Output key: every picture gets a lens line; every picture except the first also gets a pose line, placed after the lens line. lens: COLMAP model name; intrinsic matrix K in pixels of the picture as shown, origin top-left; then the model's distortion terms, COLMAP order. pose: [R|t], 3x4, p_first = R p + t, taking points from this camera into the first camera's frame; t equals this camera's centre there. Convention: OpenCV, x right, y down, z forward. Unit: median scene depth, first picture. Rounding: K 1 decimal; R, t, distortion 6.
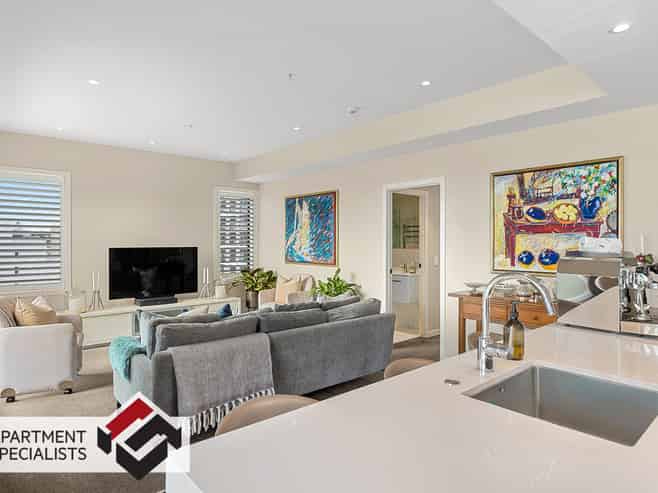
lens RADIAL K [[404.3, 0, 330.7], [0, 404.3, 243.2], [0, 0, 1]] dist [-0.002664, -0.000299]
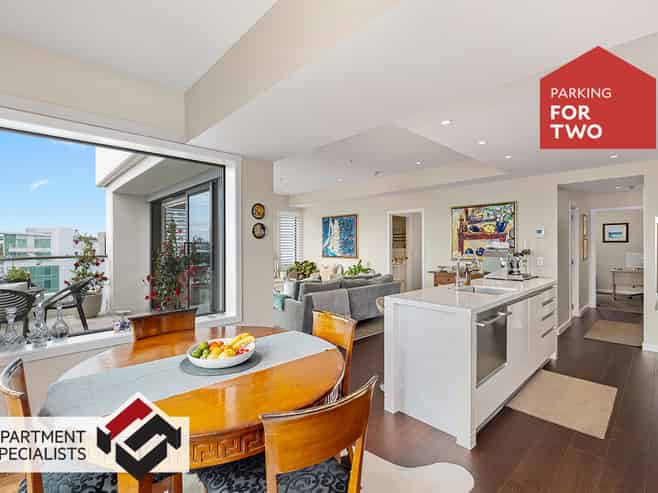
lens RADIAL K [[313.3, 0, 325.2], [0, 313.3, 244.3], [0, 0, 1]] dist [0.001789, 0.000106]
pose [[0.999651, -0.003665, 0.026169, -0.160472], [0.003763, 0.999986, -0.003696, 0.001510], [-0.026155, 0.003793, 0.999651, -0.315448]]
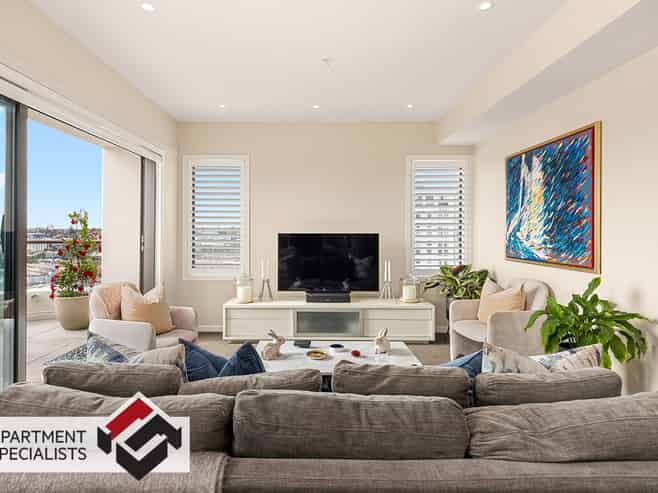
lens RADIAL K [[371.5, 0, 310.9], [0, 371.5, 232.2], [0, 0, 1]] dist [0.001885, -0.001129]
pose [[0.742508, 0.002374, -0.669833, 0.063565], [-0.003274, 0.999995, -0.000085, 0.008216], [0.669829, 0.002256, 0.742512, 0.428498]]
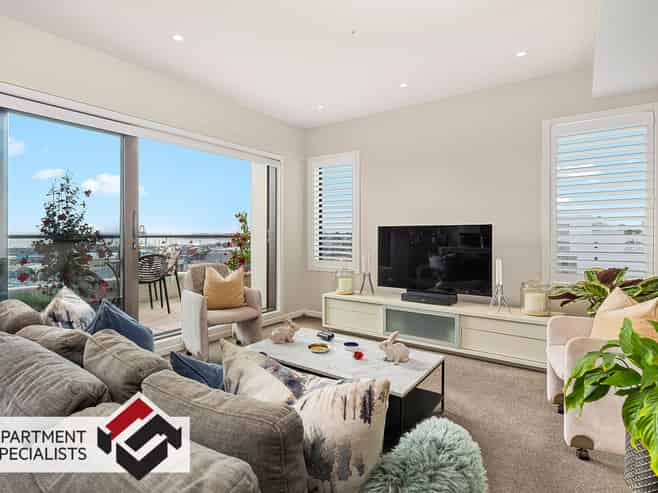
lens RADIAL K [[351.6, 0, 316.6], [0, 351.6, 238.7], [0, 0, 1]] dist [0.001036, -0.000529]
pose [[0.200392, 0.009673, -0.979668, 0.169749], [-0.002050, 0.999953, 0.009454, 0.030636], [0.979714, 0.000114, 0.200403, 0.711905]]
